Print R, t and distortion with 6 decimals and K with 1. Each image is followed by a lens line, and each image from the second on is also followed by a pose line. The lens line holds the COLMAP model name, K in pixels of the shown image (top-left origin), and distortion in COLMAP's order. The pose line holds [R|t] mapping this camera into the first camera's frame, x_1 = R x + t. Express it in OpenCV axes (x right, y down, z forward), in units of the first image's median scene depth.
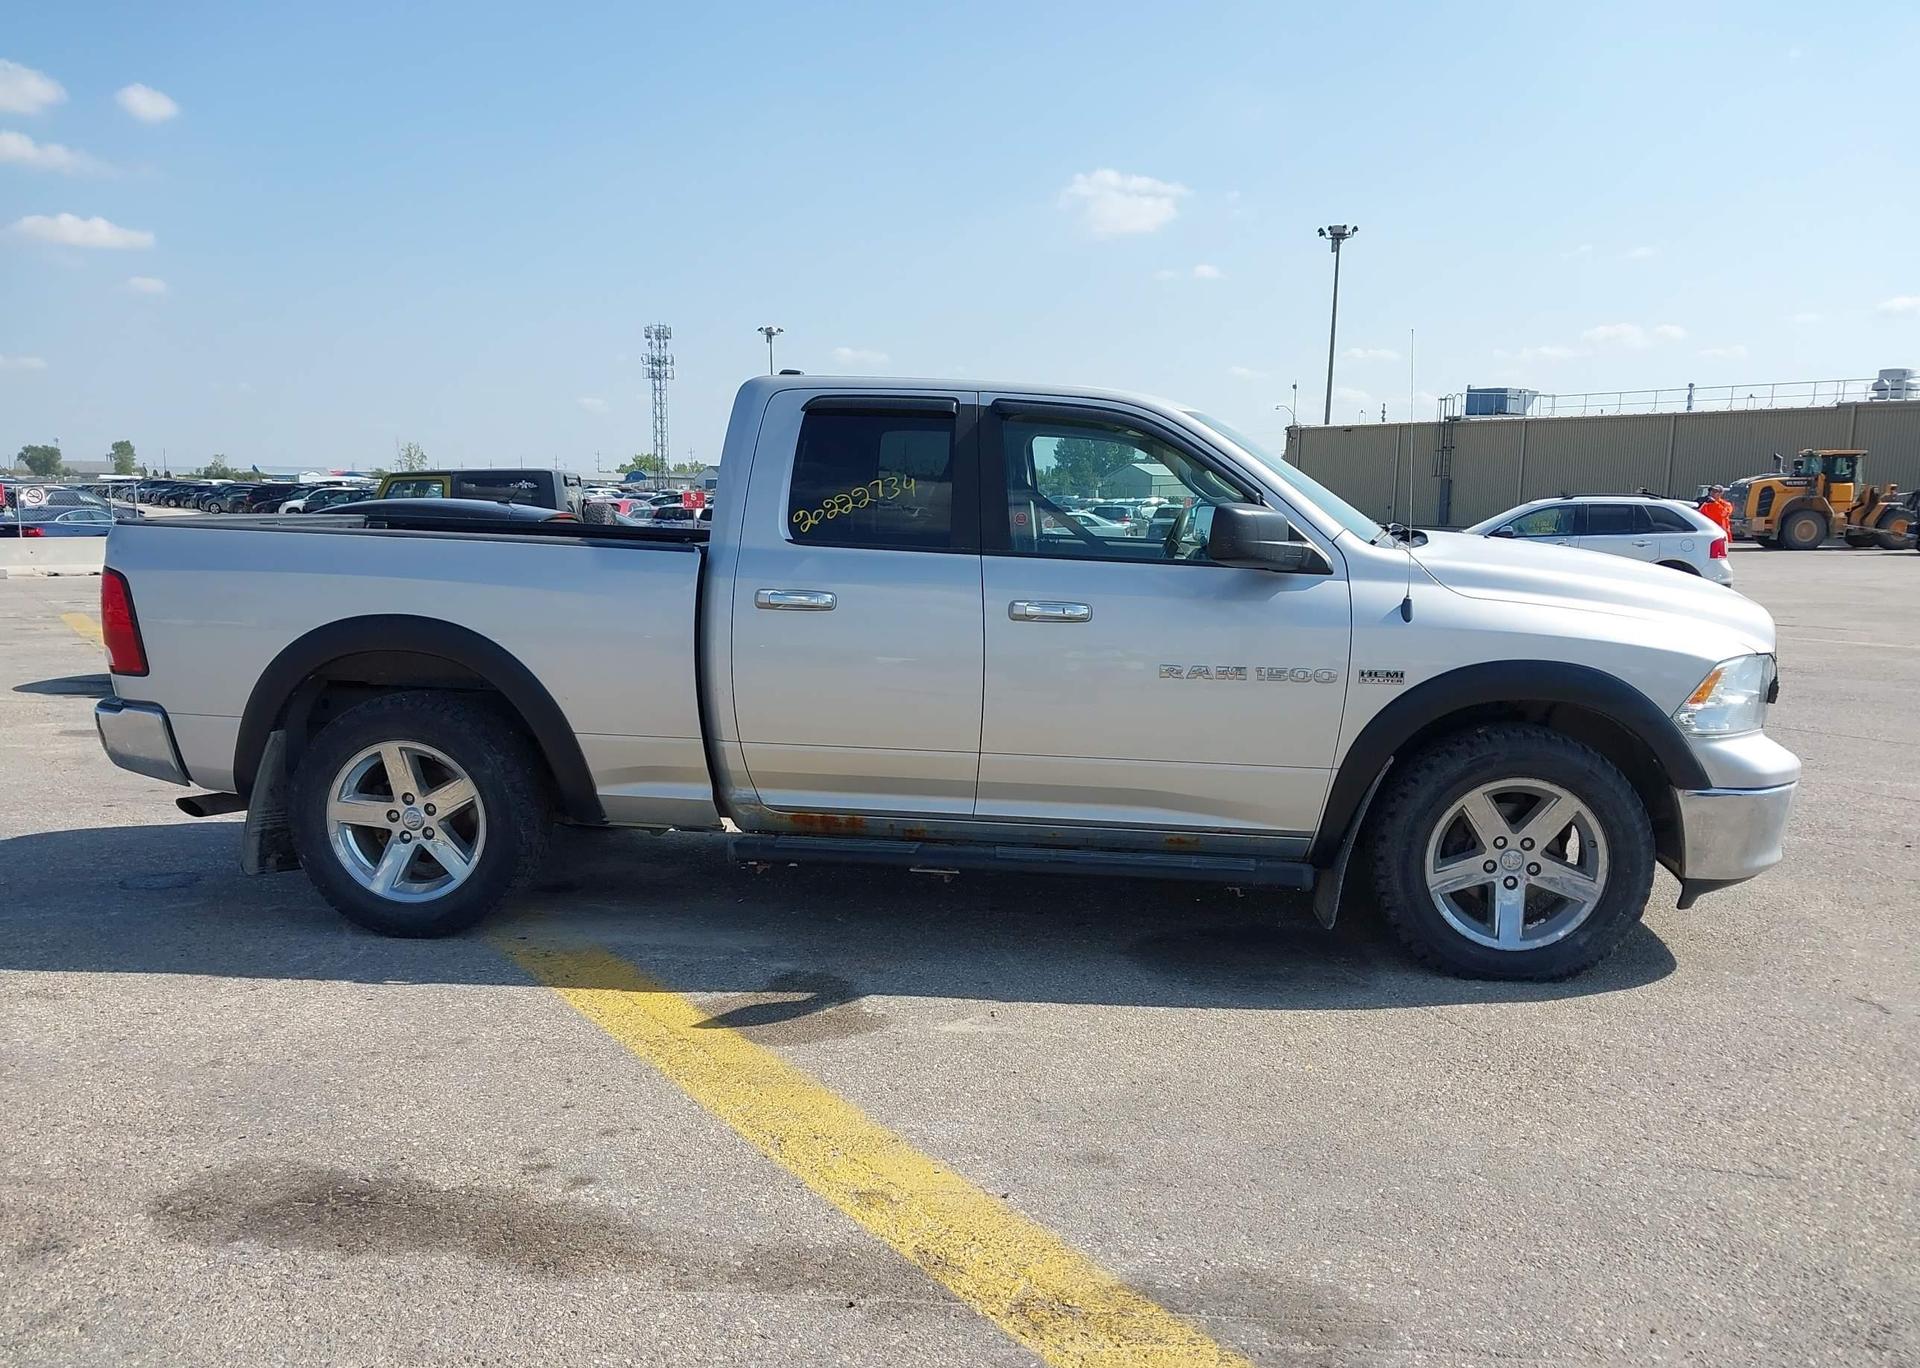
lens RADIAL K [[1535.3, 0, 970.7], [0, 1535.3, 686.7], [0, 0, 1]] dist [0.003350, 0.006348]
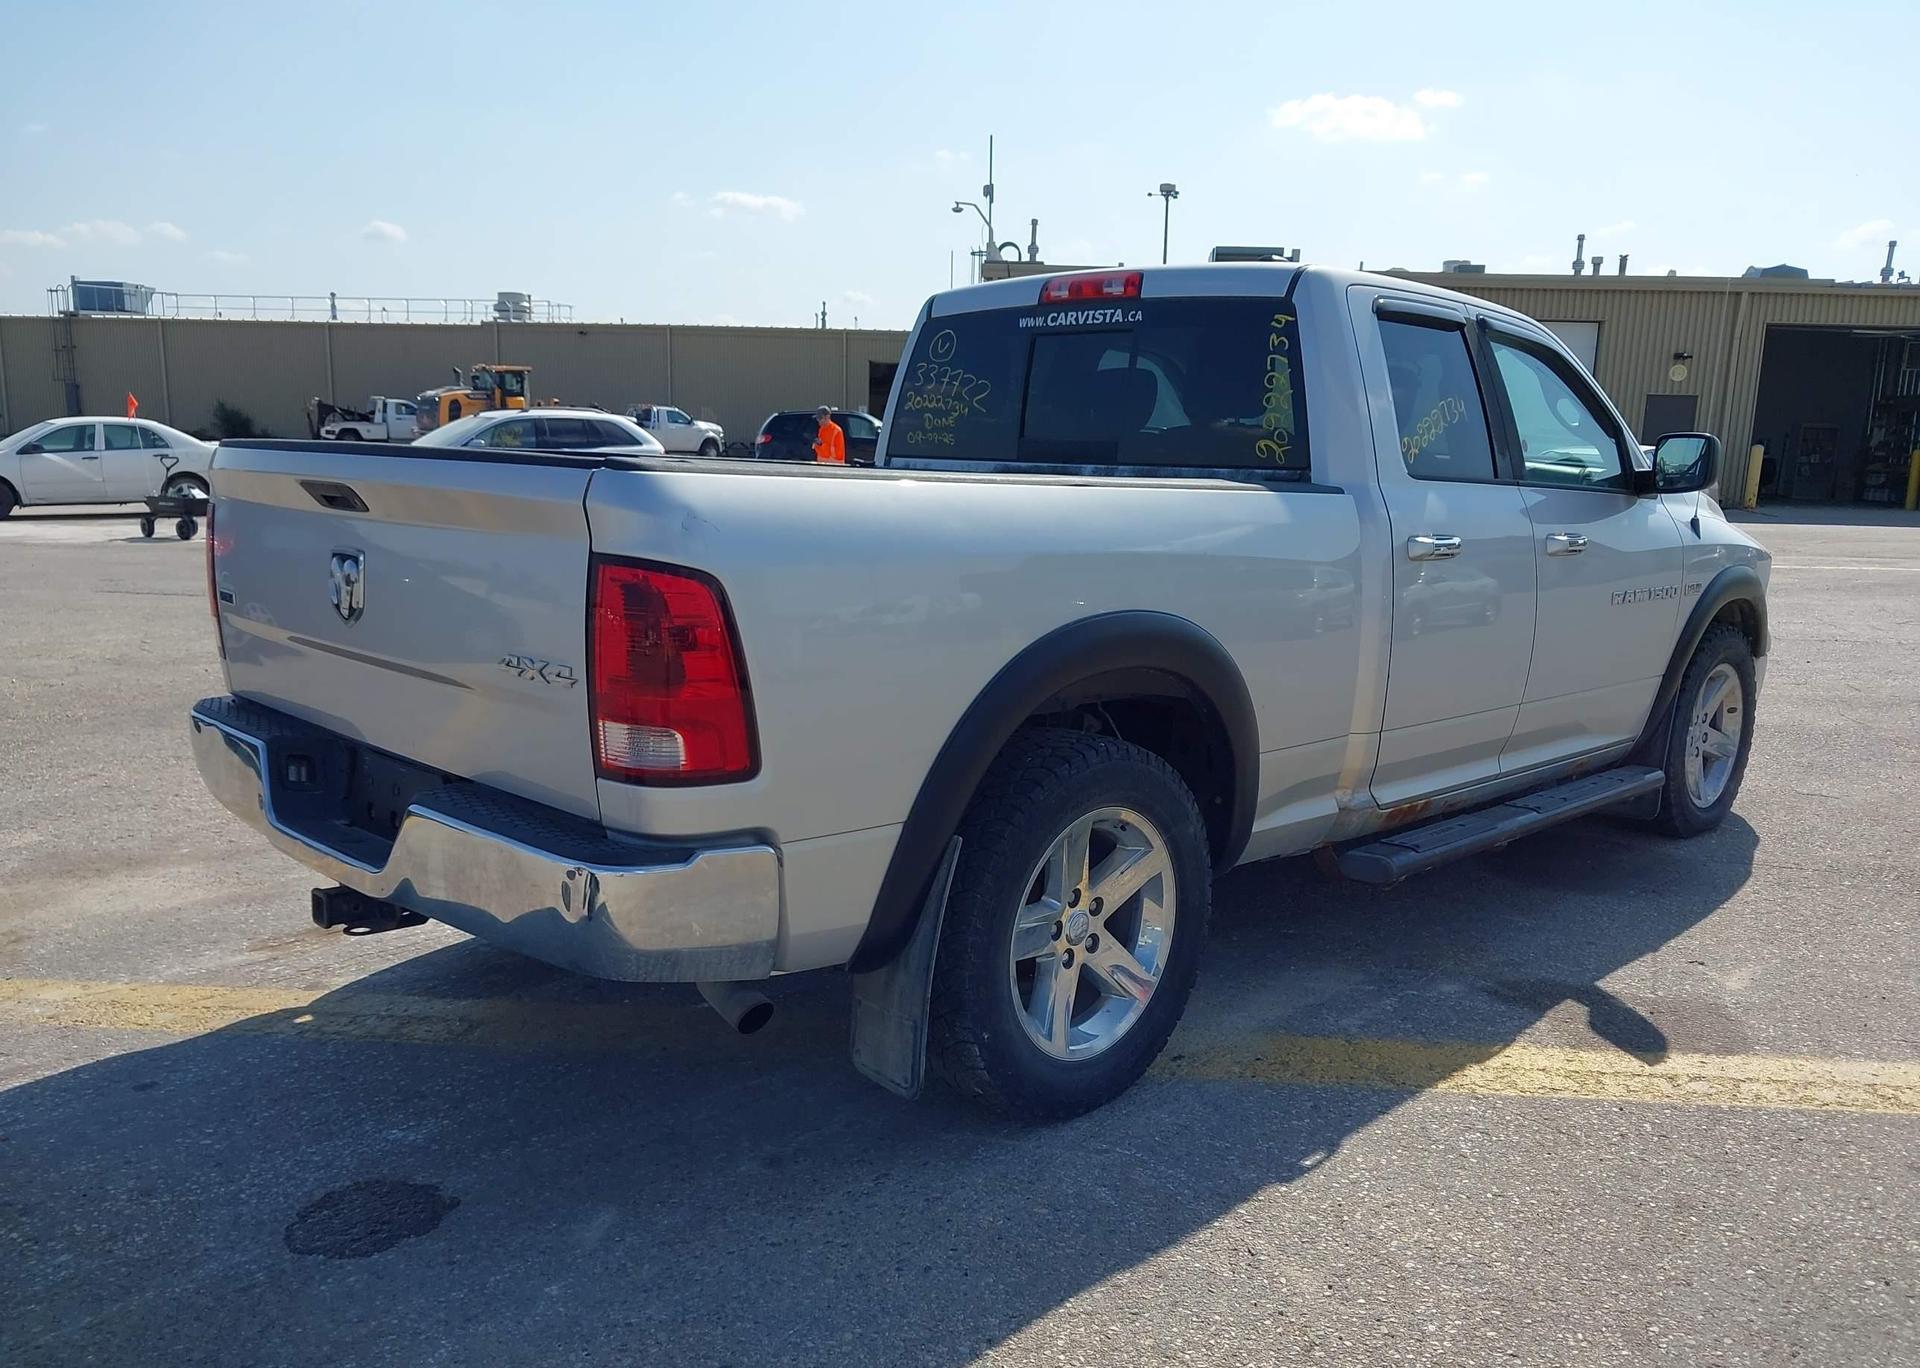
lens RADIAL K [[1527.2, 0, 961.4], [0, 1527.2, 746.8], [0, 0, 1]] dist [-0.006400, 0.004030]
pose [[0.642636, -0.152820, 0.750776, -0.856464], [0.079737, 0.987925, 0.132839, -0.075810], [-0.762011, -0.025503, 0.647062, 0.628139]]
